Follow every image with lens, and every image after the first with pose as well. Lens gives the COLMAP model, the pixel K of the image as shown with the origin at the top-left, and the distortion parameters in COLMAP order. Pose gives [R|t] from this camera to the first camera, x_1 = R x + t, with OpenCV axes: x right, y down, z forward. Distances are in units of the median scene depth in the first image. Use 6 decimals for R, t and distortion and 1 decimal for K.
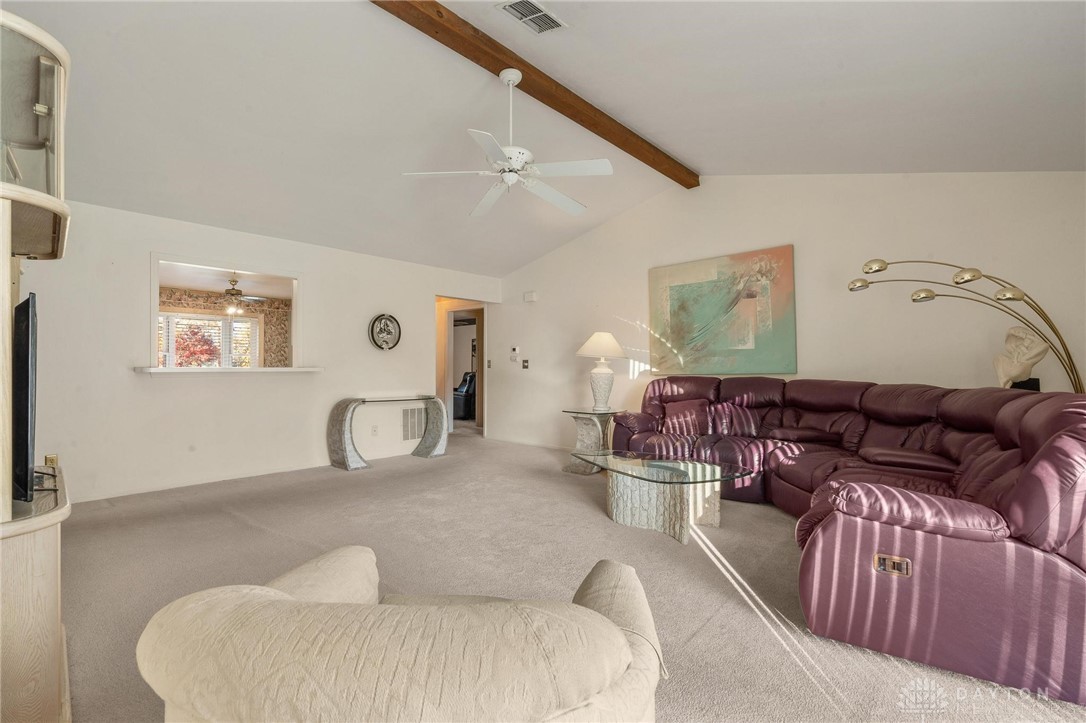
lens RADIAL K [[509.6, 0, 545.7], [0, 509.6, 367.6], [0, 0, 1]] dist [-0.000200, 0.000663]
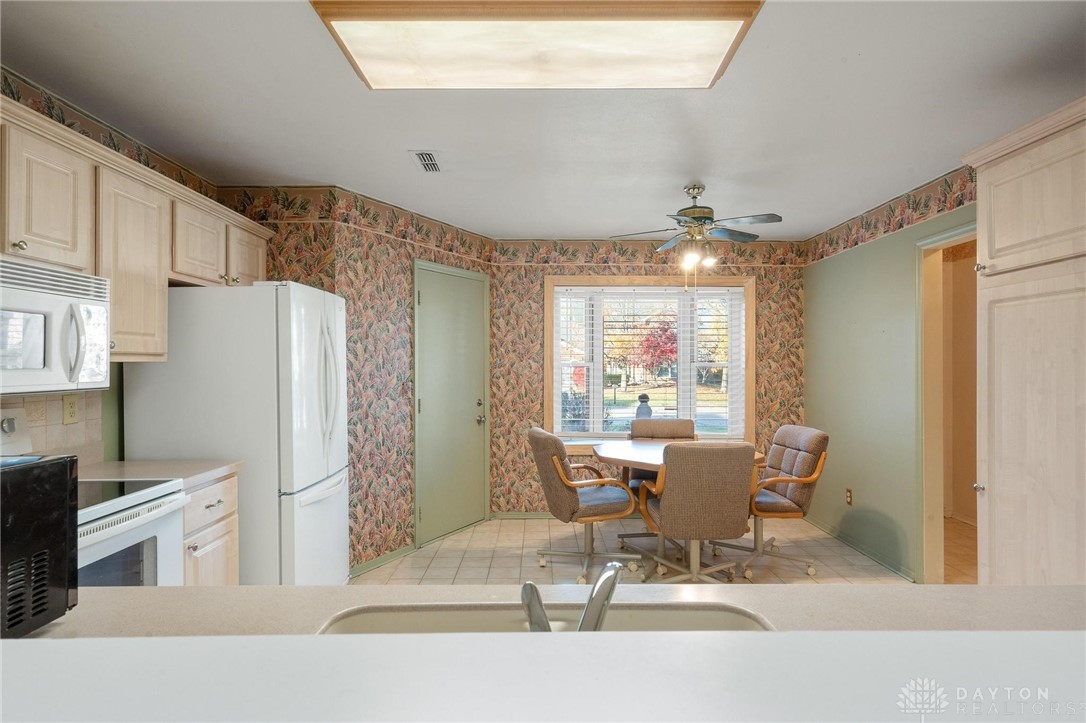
lens RADIAL K [[595.4, 0, 541.7], [0, 595.4, 363.5], [0, 0, 1]] dist [-0.000410, -0.000068]
pose [[0.685873, -0.003364, -0.727714, -0.314650], [0.002194, 0.999994, -0.002555, -0.026925], [0.727718, 0.000156, 0.685876, 0.524471]]
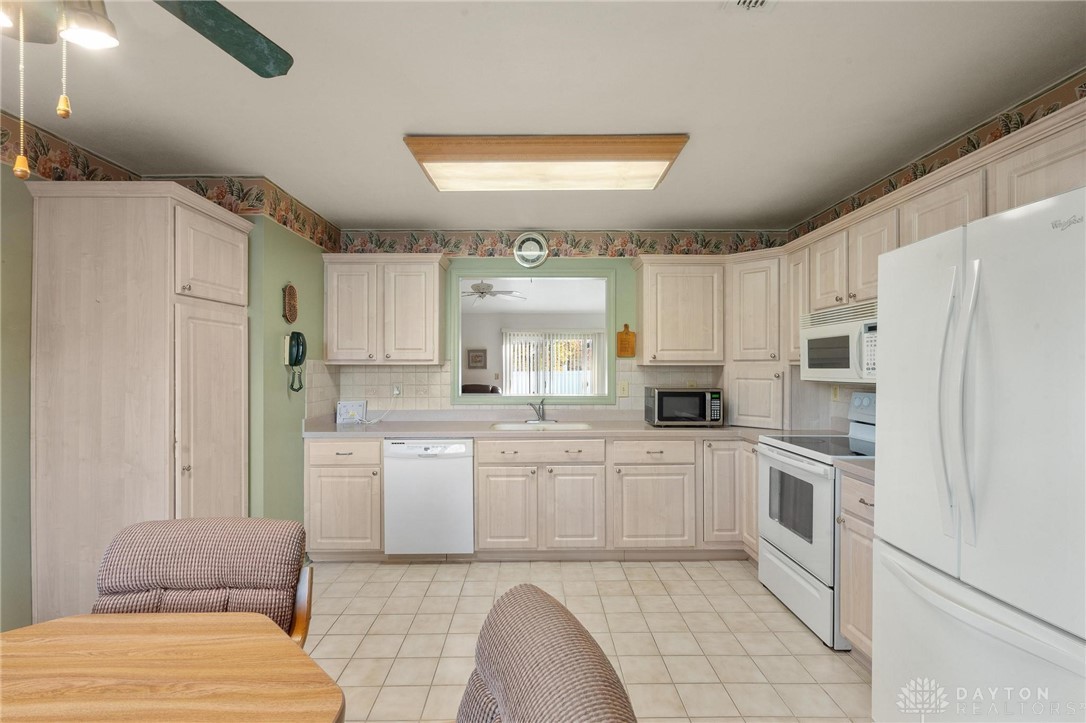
lens RADIAL K [[509.6, 0, 546.6], [0, 509.6, 367.7], [0, 0, 1]] dist [-0.000200, 0.000663]
pose [[-0.696804, -0.005694, 0.717239, -0.692843], [-0.006194, 0.999979, 0.001921, -0.025742], [-0.717235, -0.003104, -0.696824, 0.884480]]
